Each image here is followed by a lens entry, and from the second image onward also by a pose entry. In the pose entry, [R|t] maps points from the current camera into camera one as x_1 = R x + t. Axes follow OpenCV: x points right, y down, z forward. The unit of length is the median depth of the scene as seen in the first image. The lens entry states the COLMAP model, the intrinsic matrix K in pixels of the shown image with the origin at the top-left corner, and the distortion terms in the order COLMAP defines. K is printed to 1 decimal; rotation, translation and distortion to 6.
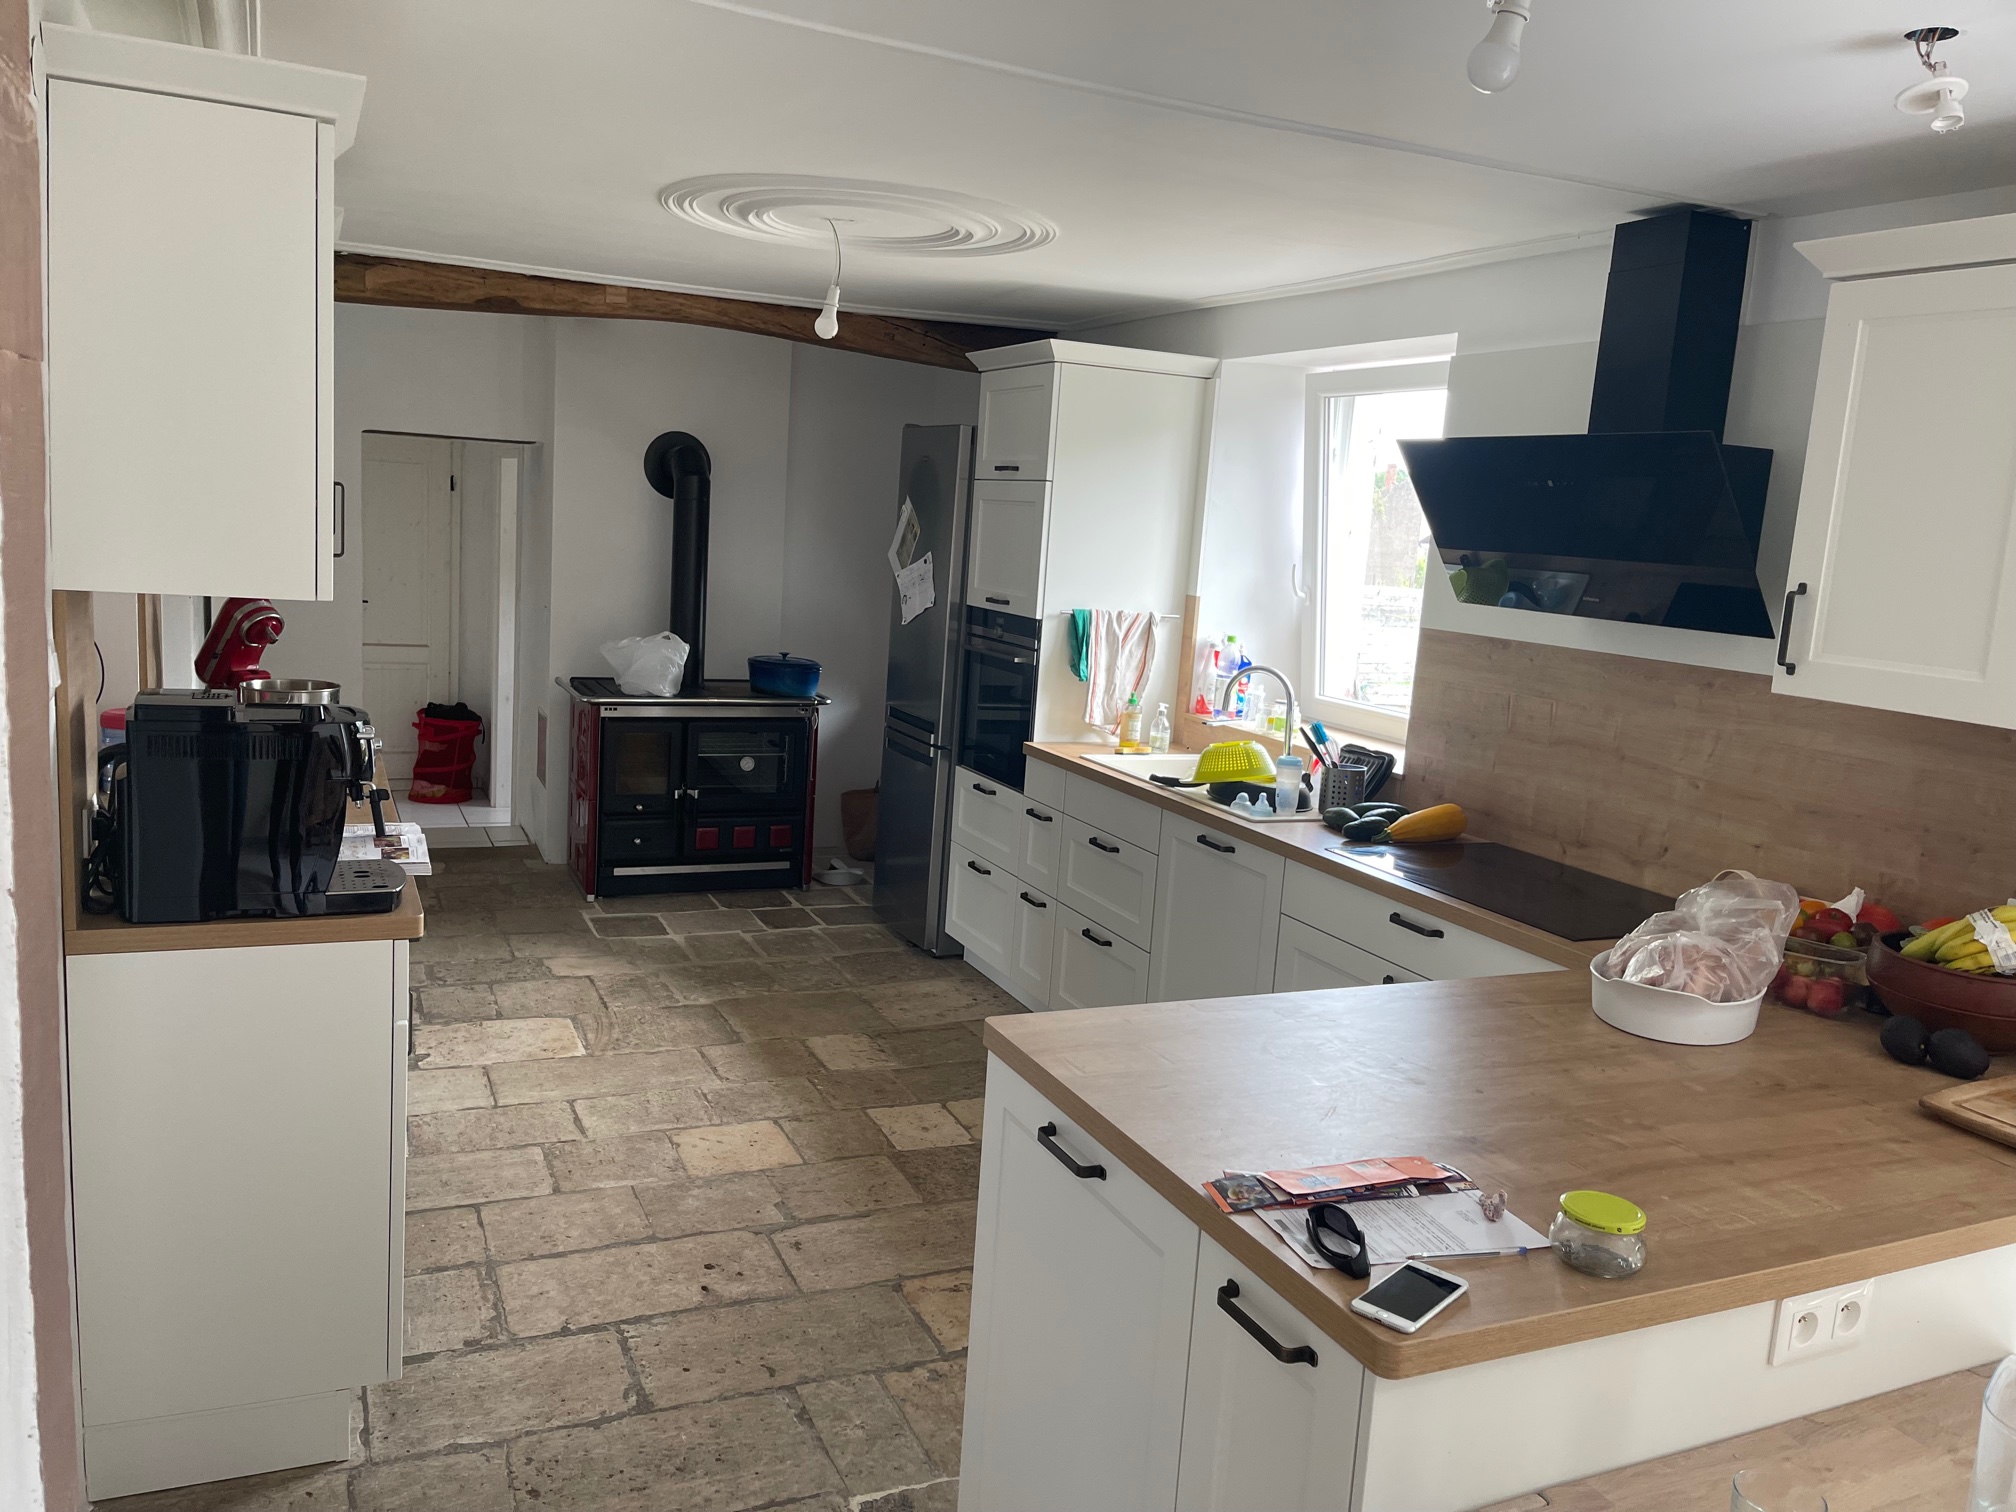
lens RADIAL K [[1531.3, 0, 1000.5], [0, 1531.3, 755.1], [0, 0, 1]] dist [0.061971, -0.078579]
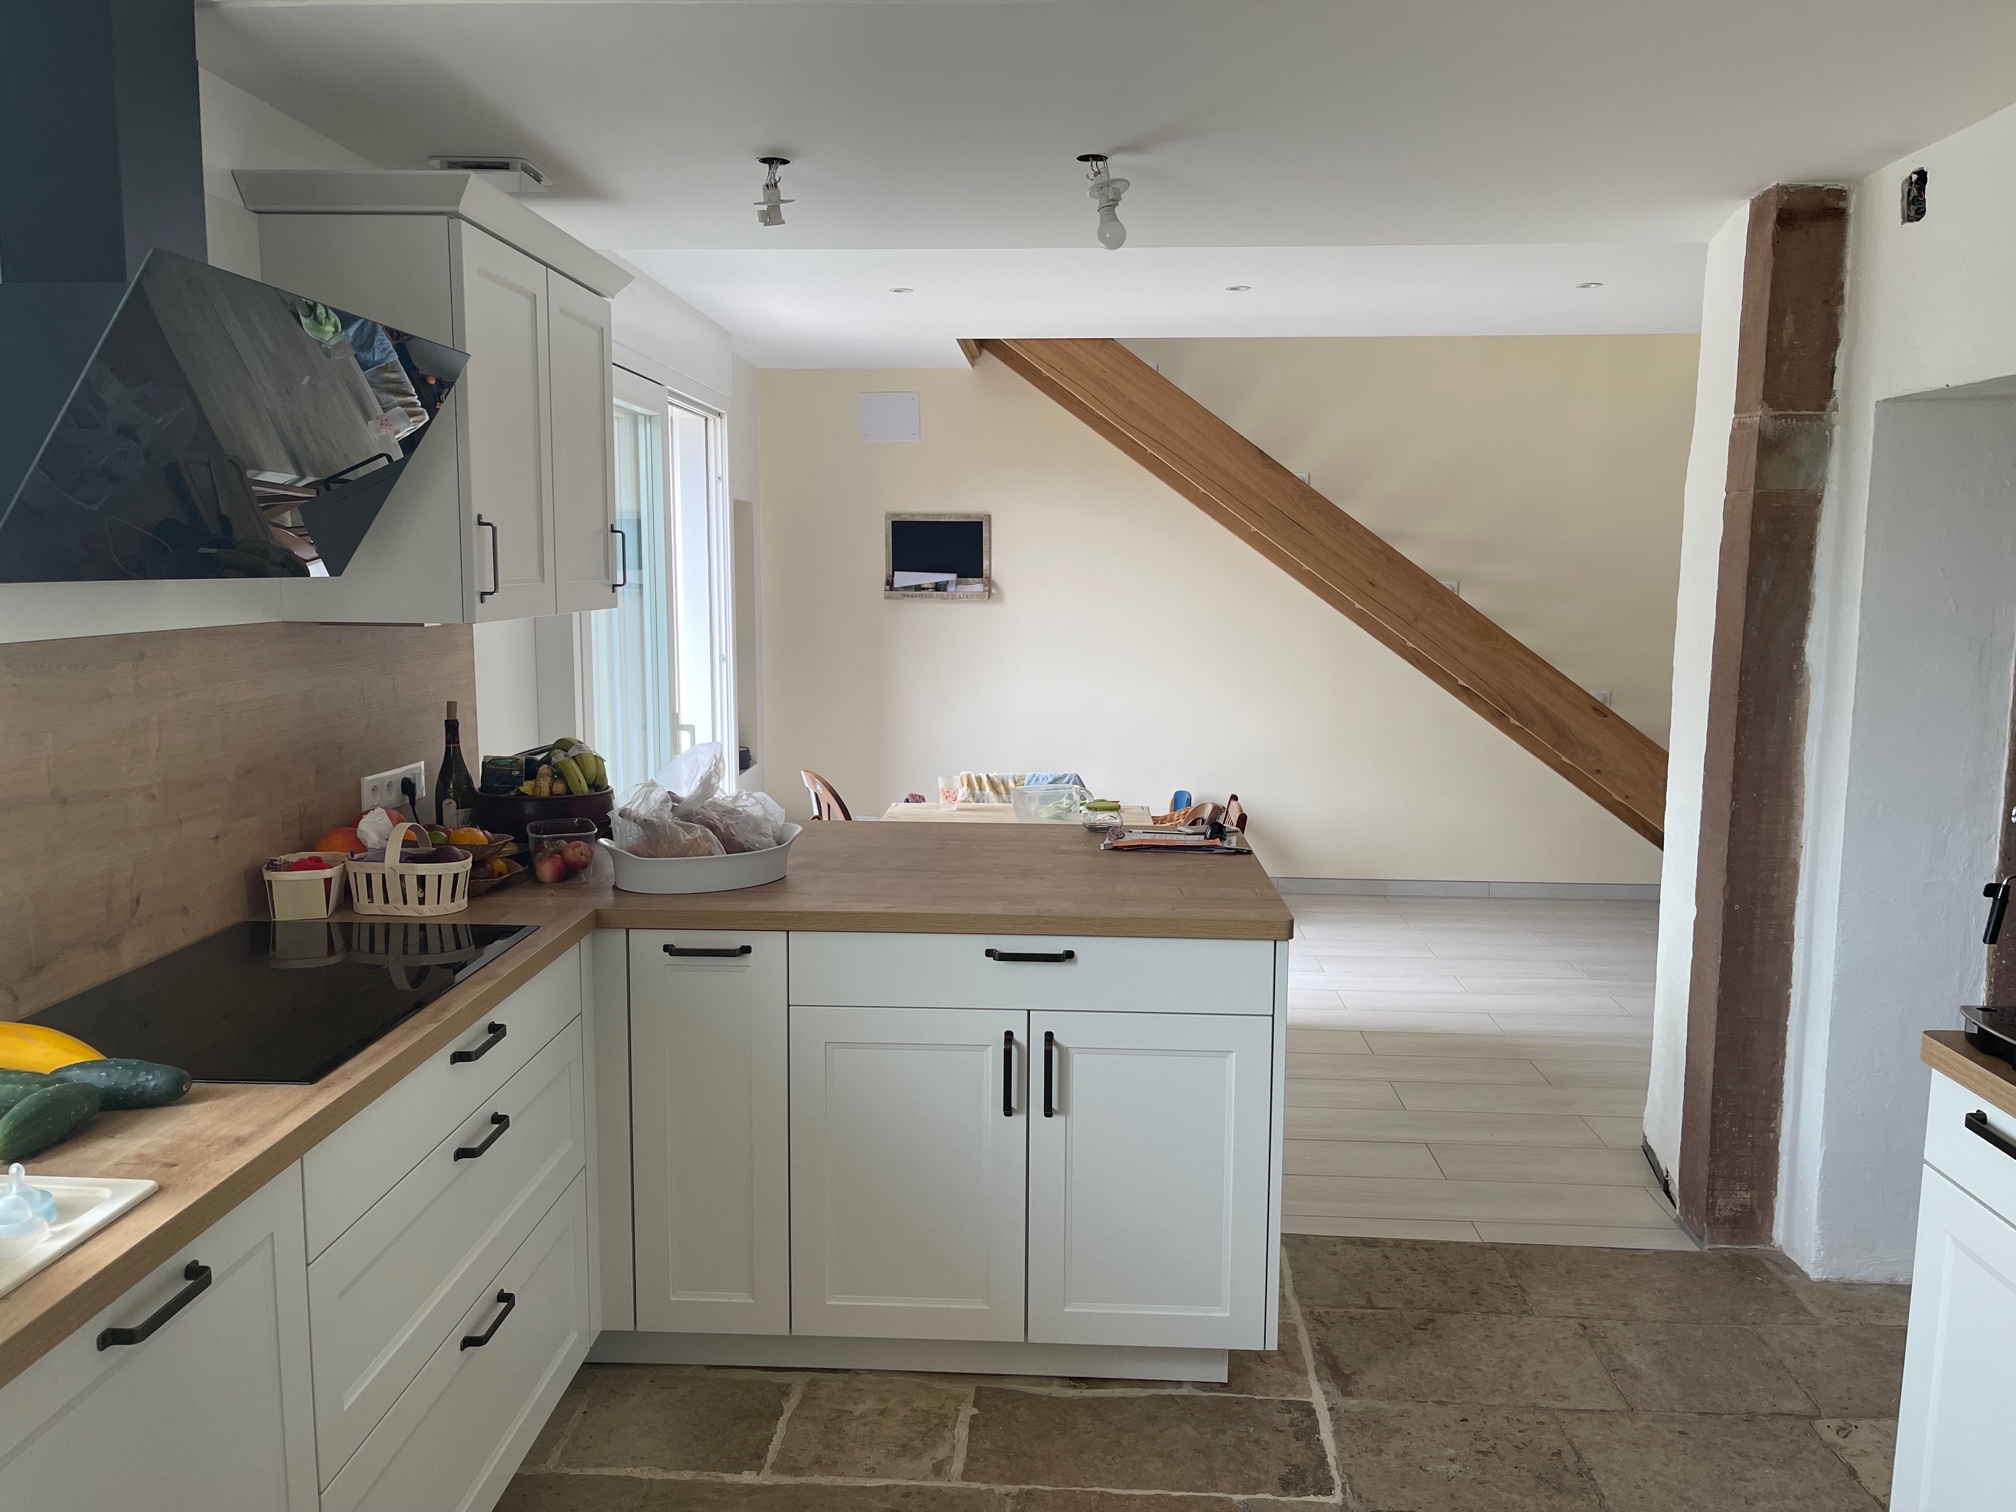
lens RADIAL K [[1531.3, 0, 1000.5], [0, 1531.3, 755.1], [0, 0, 1]] dist [0.061971, -0.078579]
pose [[-0.888440, -0.127451, 0.440942, -0.188476], [0.007312, 0.956623, 0.291237, -0.177463], [-0.458934, 0.261971, -0.848970, 1.224540]]
